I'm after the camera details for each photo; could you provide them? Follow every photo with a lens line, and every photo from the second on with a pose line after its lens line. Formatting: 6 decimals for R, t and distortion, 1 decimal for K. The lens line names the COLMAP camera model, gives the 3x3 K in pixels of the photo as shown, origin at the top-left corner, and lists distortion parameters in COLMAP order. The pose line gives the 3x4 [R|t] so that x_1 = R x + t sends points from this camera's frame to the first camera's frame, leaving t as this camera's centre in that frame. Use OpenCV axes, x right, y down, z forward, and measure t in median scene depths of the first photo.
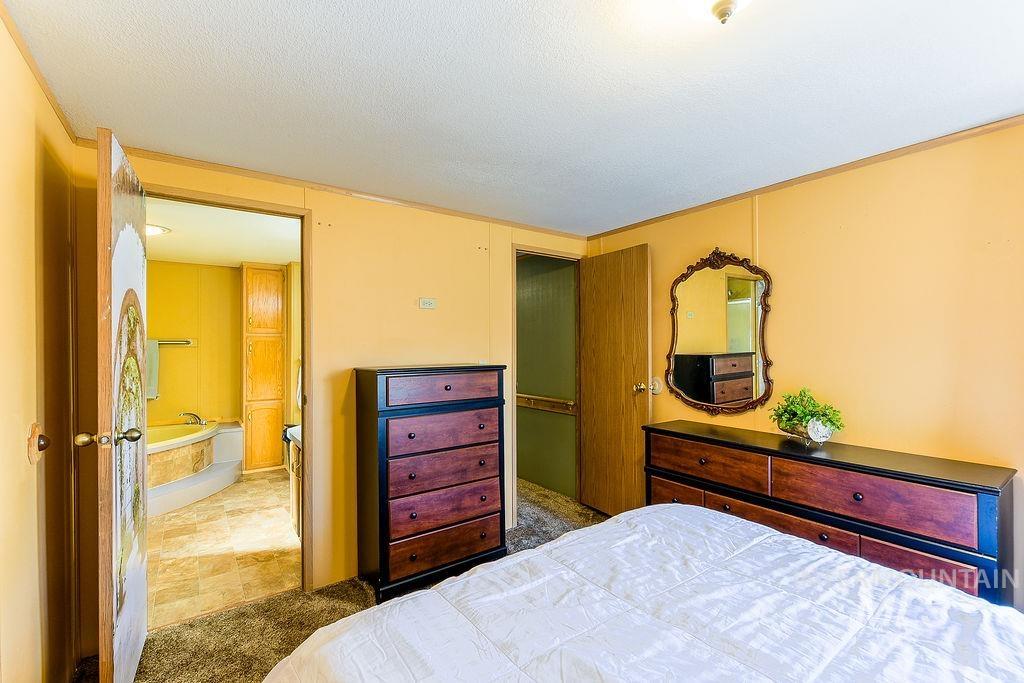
lens RADIAL K [[442.5, 0, 508.2], [0, 442.5, 343.9], [0, 0, 1]] dist [0.008627, -0.004314]
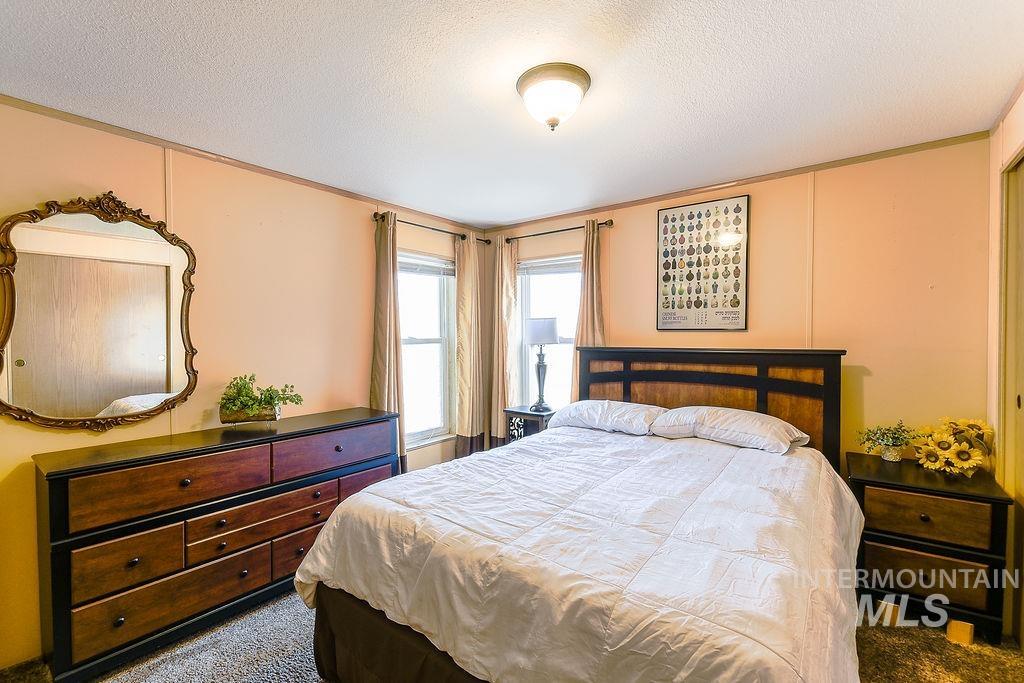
lens RADIAL K [[442.5, 0, 508.2], [0, 442.5, 343.9], [0, 0, 1]] dist [0.008627, -0.004314]
pose [[-0.281617, -0.010322, 0.959471, -0.423388], [0.001791, 0.999935, 0.011284, 0.019849], [-0.959525, 0.004897, -0.281580, 0.653730]]
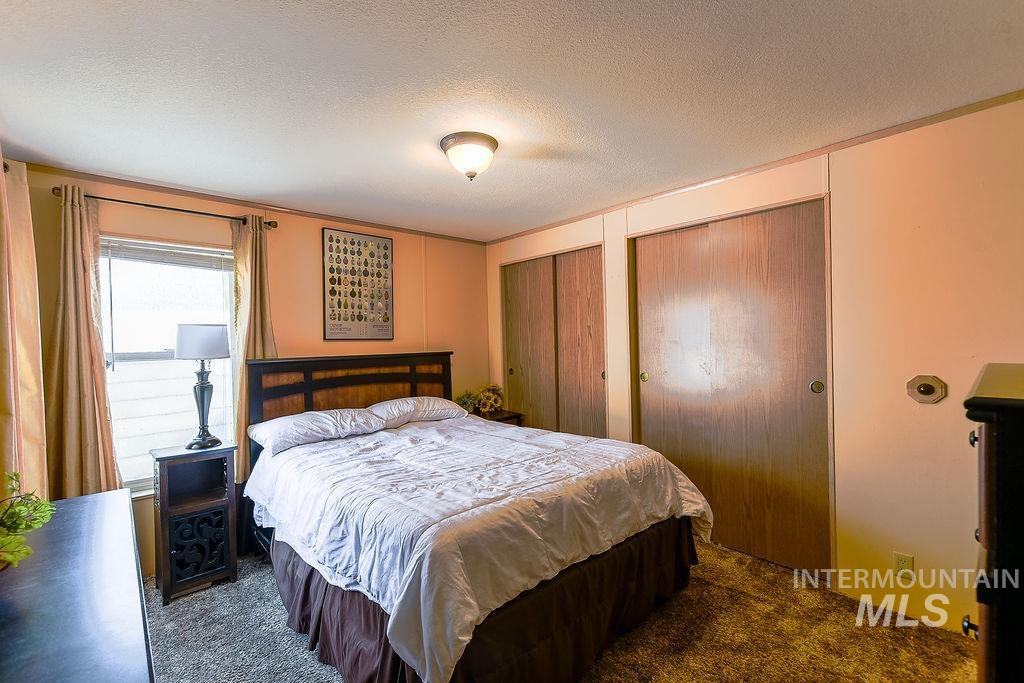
lens RADIAL K [[442.5, 0, 508.2], [0, 442.5, 343.9], [0, 0, 1]] dist [0.008627, -0.004314]
pose [[-0.993661, 0.026252, -0.109309, 0.225927], [0.025907, 0.999654, 0.004580, 0.015944], [0.109392, 0.001719, -0.993997, 1.249304]]
